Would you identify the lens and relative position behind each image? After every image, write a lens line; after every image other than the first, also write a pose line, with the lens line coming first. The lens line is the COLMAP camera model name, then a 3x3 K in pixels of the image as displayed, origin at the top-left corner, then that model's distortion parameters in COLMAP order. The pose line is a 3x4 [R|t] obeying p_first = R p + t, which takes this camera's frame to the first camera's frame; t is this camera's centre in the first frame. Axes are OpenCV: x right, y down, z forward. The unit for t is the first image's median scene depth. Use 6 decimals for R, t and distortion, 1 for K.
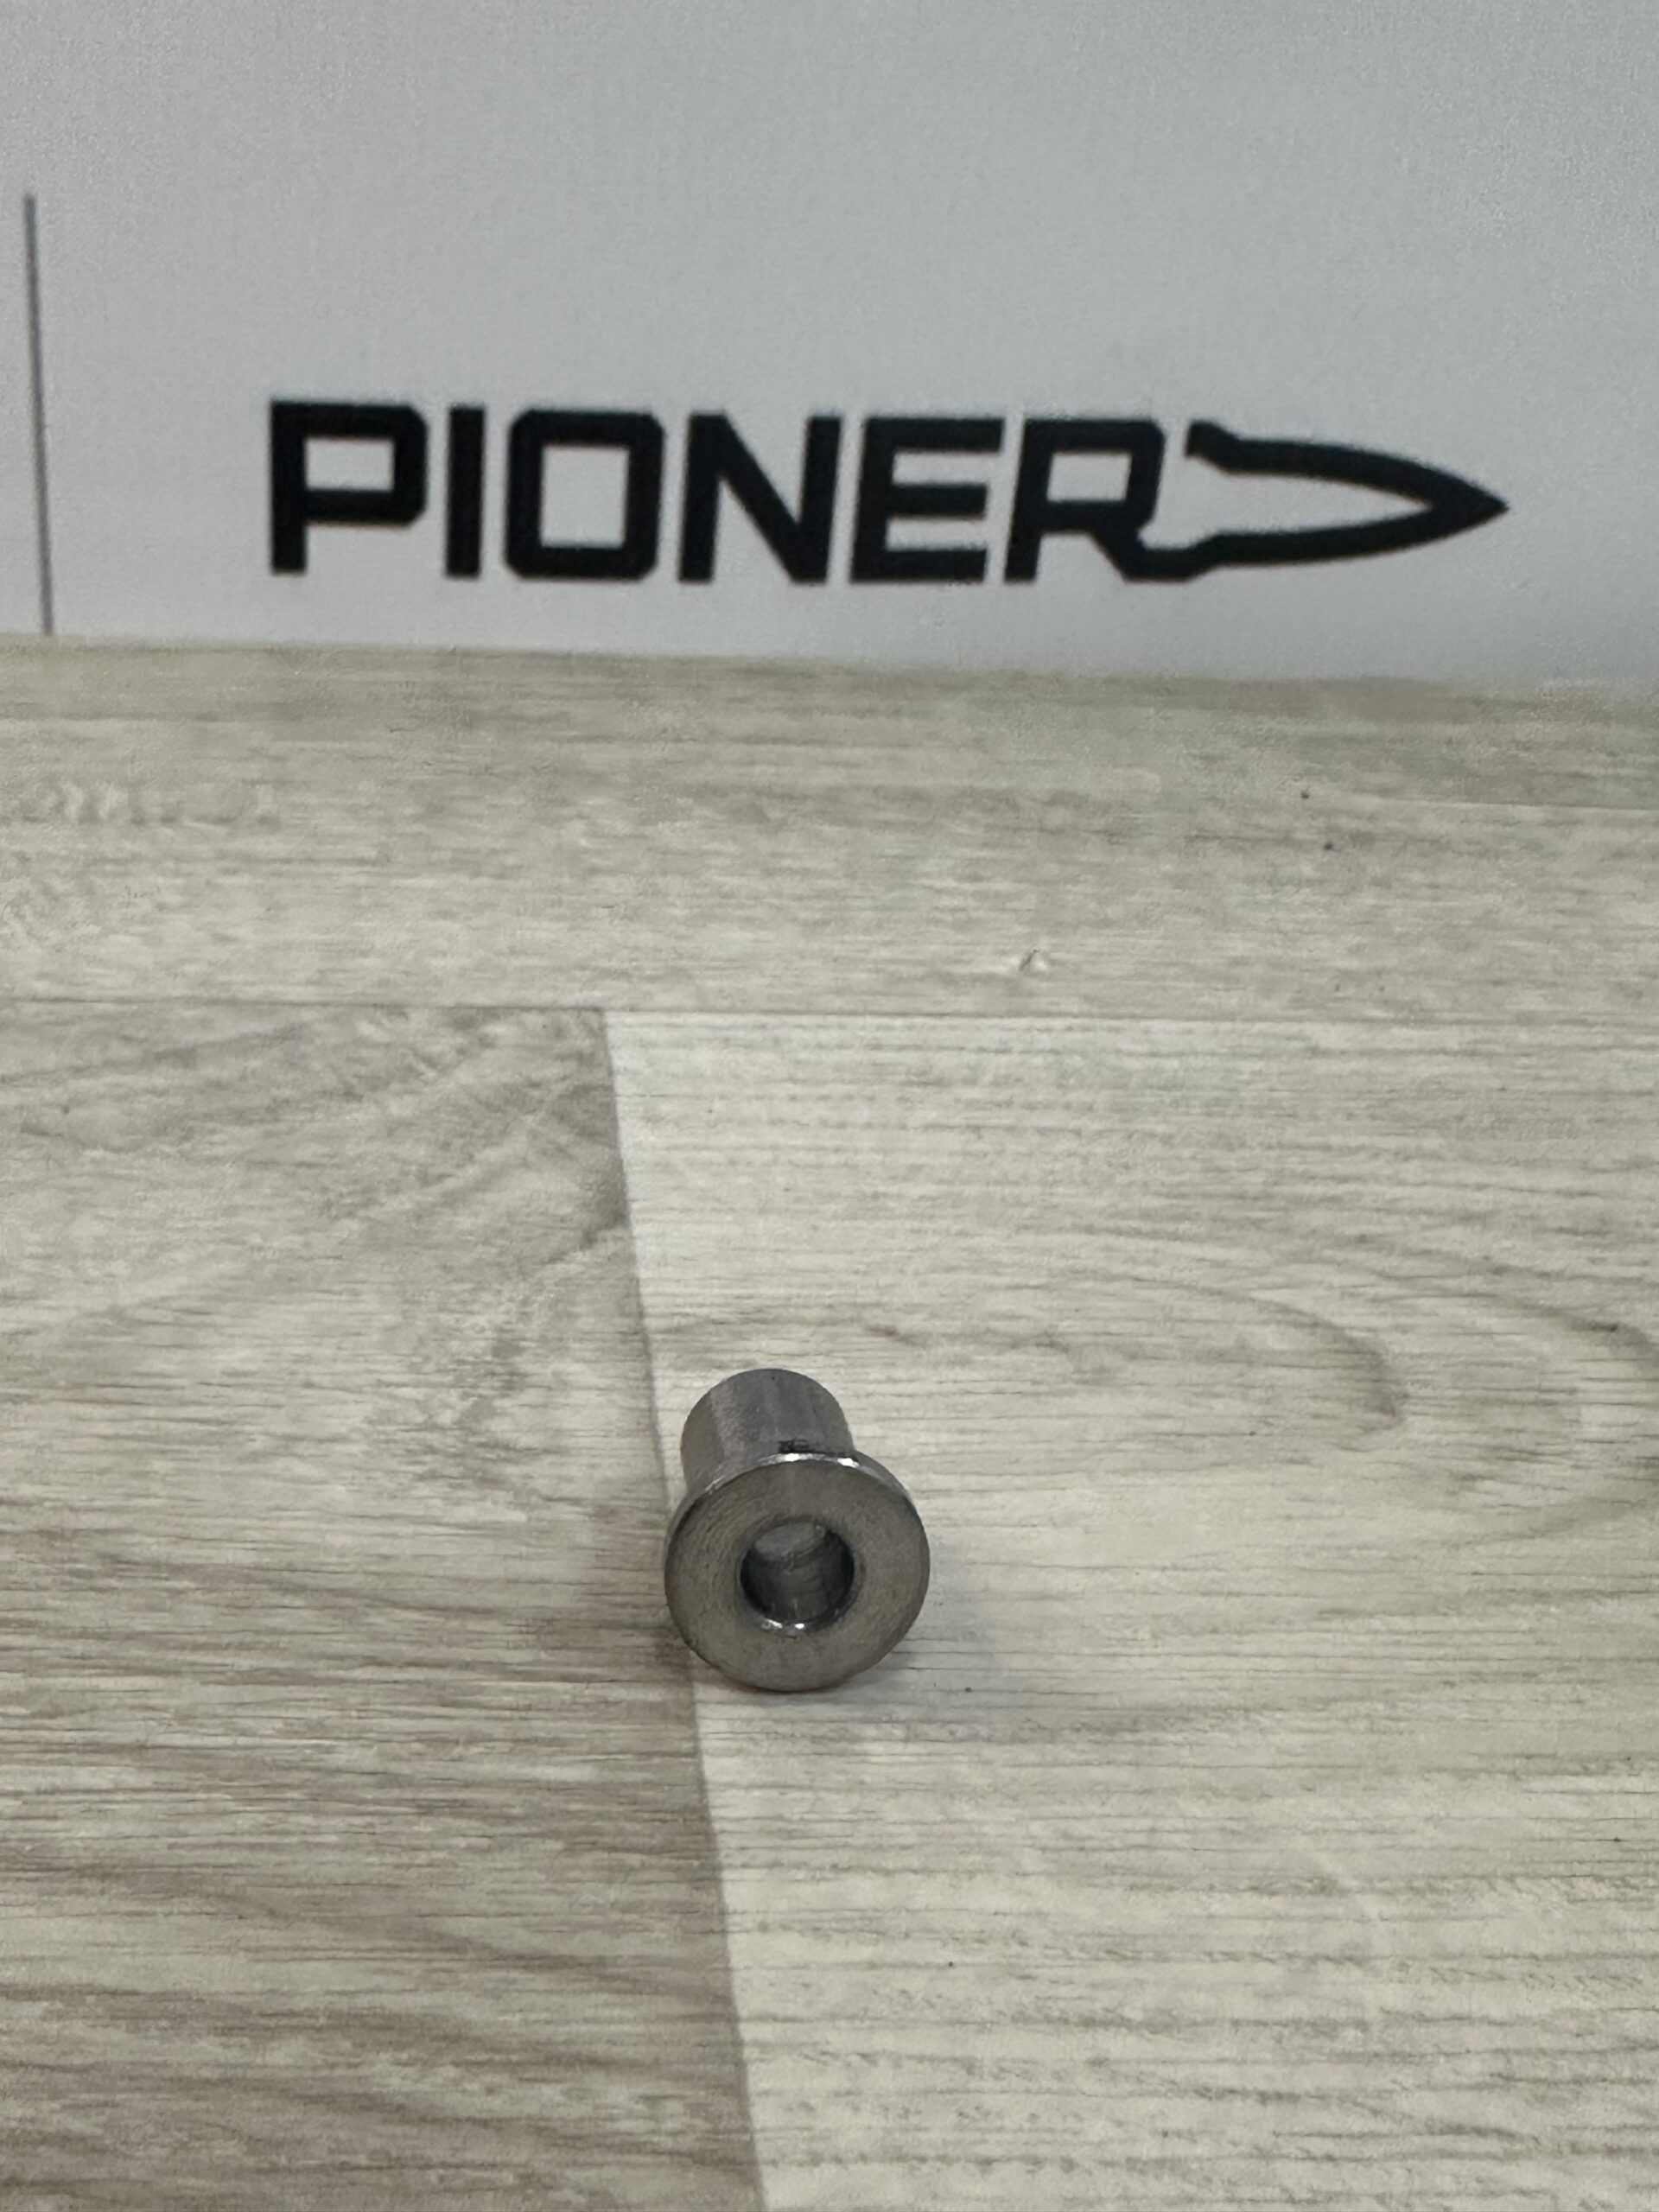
lens RADIAL K [[2509.2, 0, 636.9], [0, 2509.2, 1043.3], [0, 0, 1]] dist [0.000203, -0.038938]
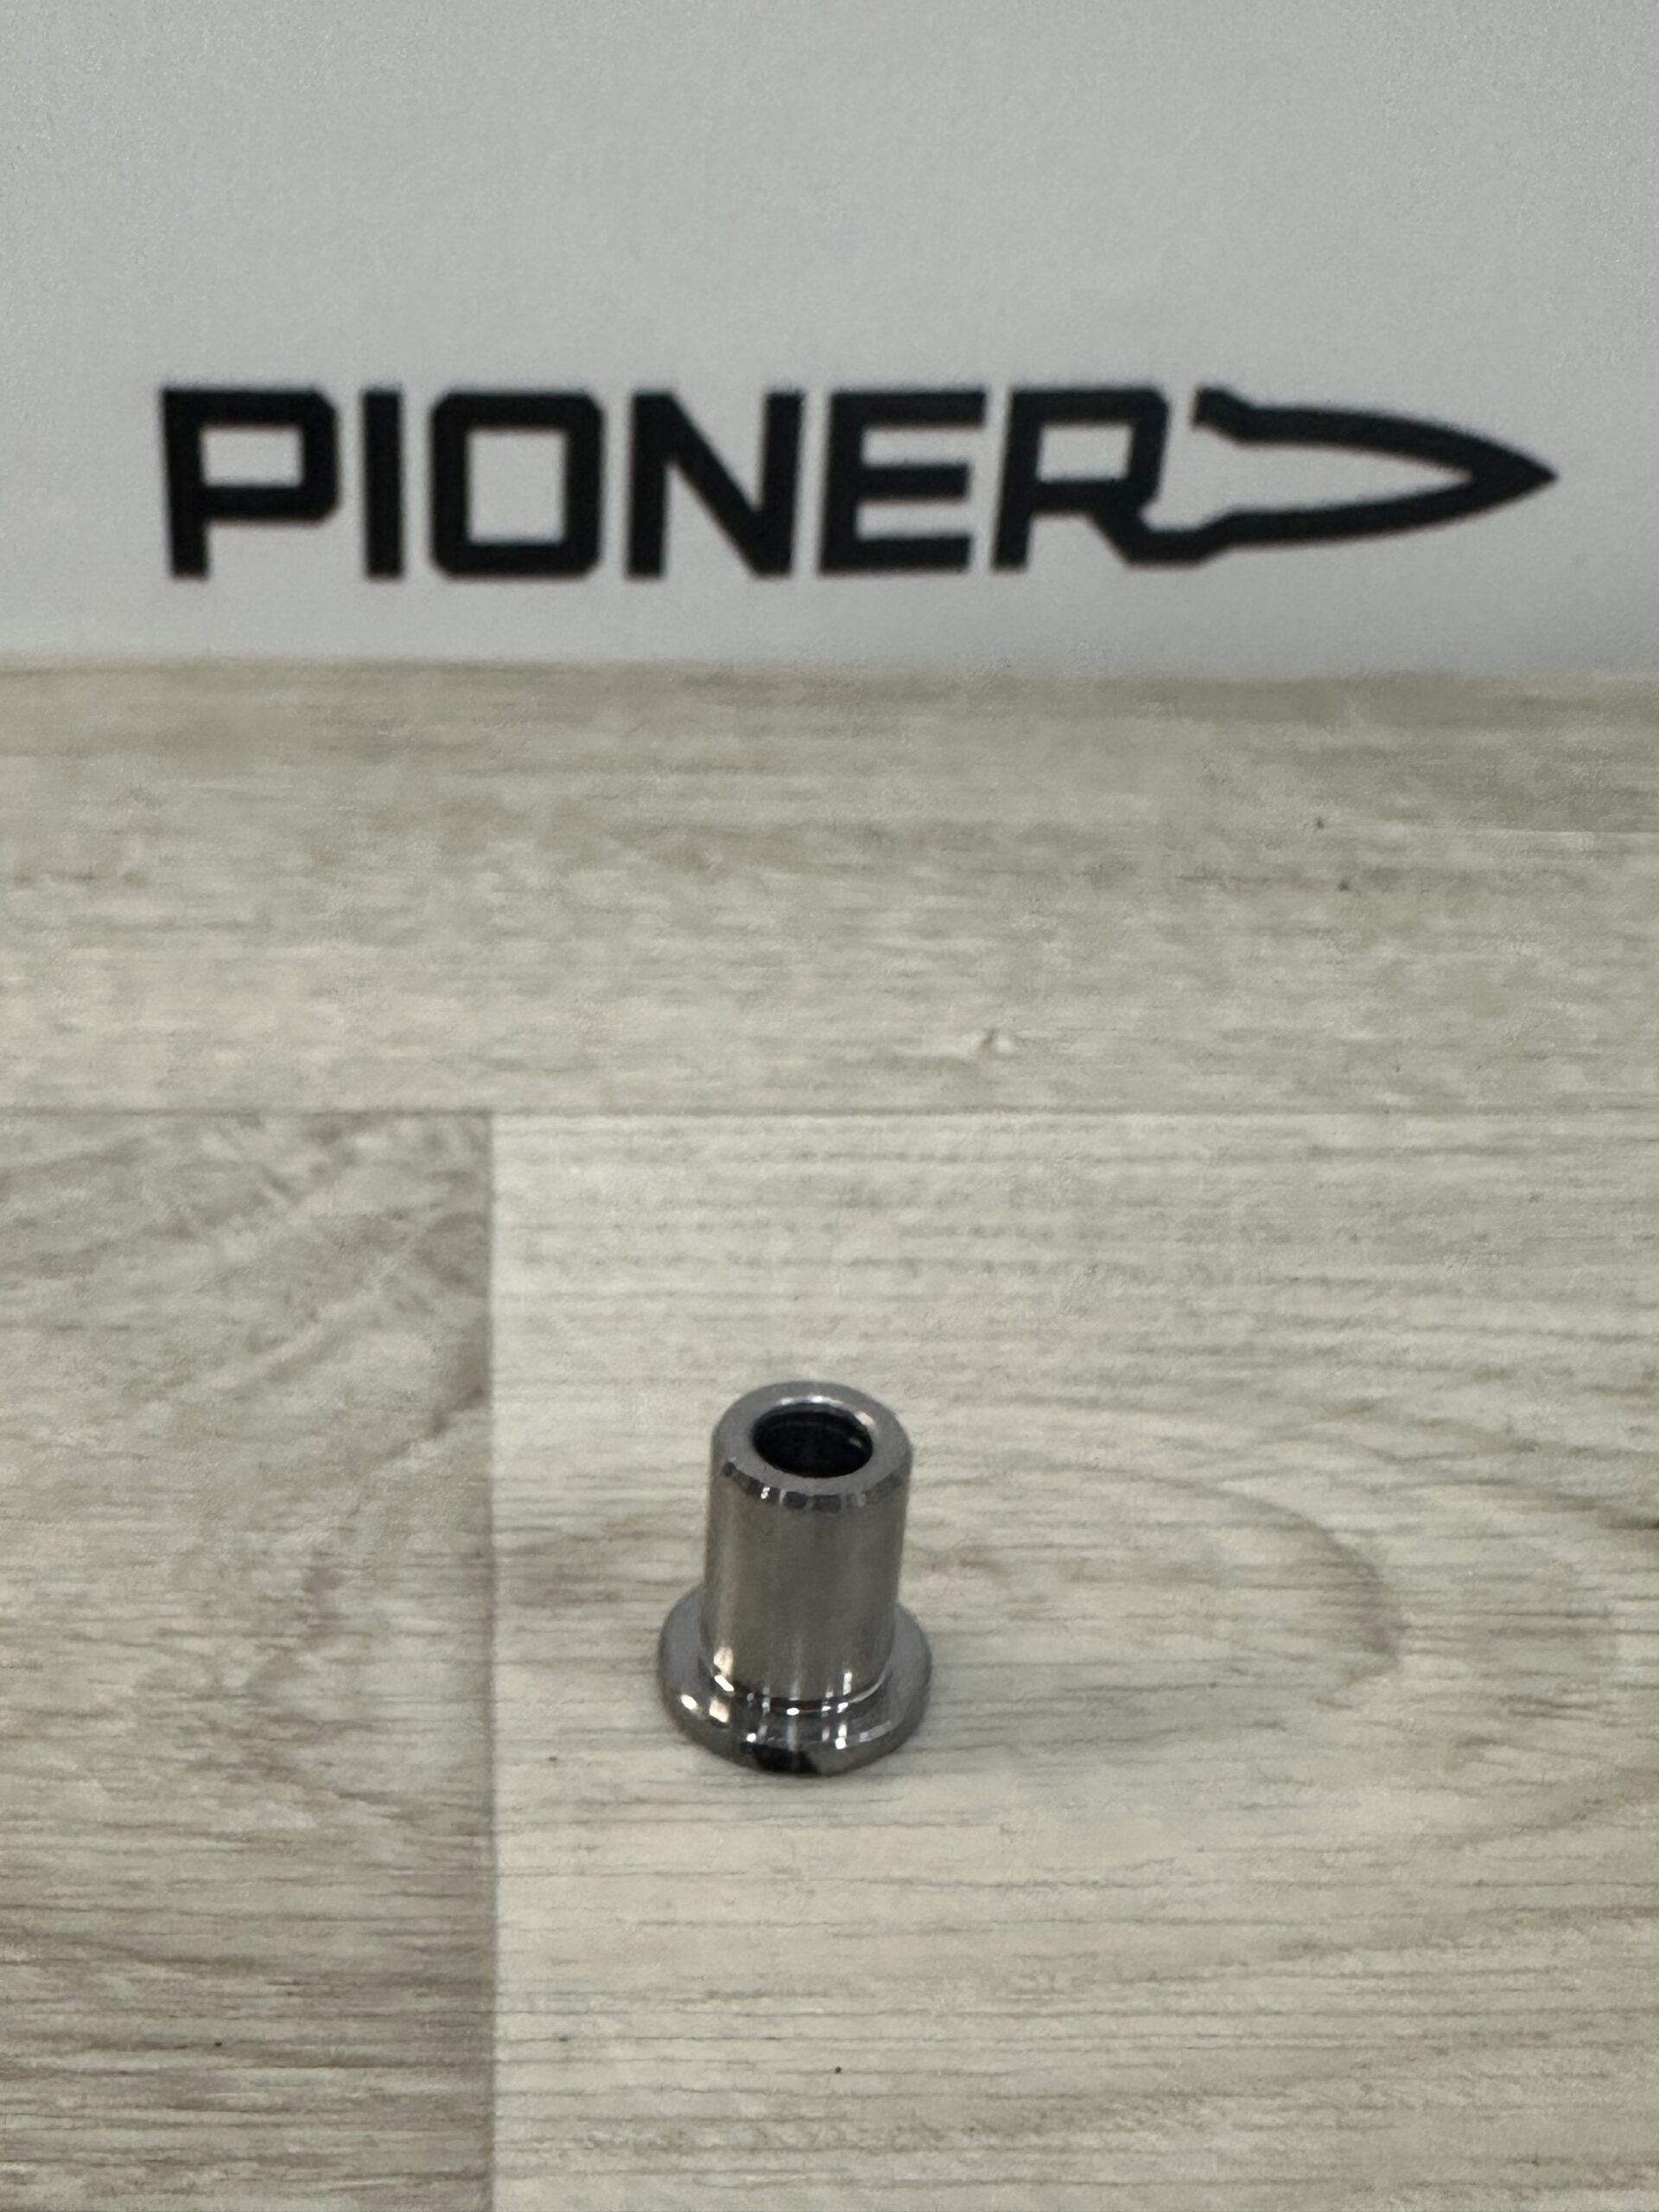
lens RADIAL K [[2508.8, 0, 651.0], [0, 2508.8, 1027.5], [0, 0, 1]] dist [-0.013726, 0.003127]
pose [[0.999612, -0.012056, -0.025117, 0.073961], [0.012767, 0.999517, 0.028340, -0.077426], [0.024763, -0.028649, 0.999283, 0.156732]]
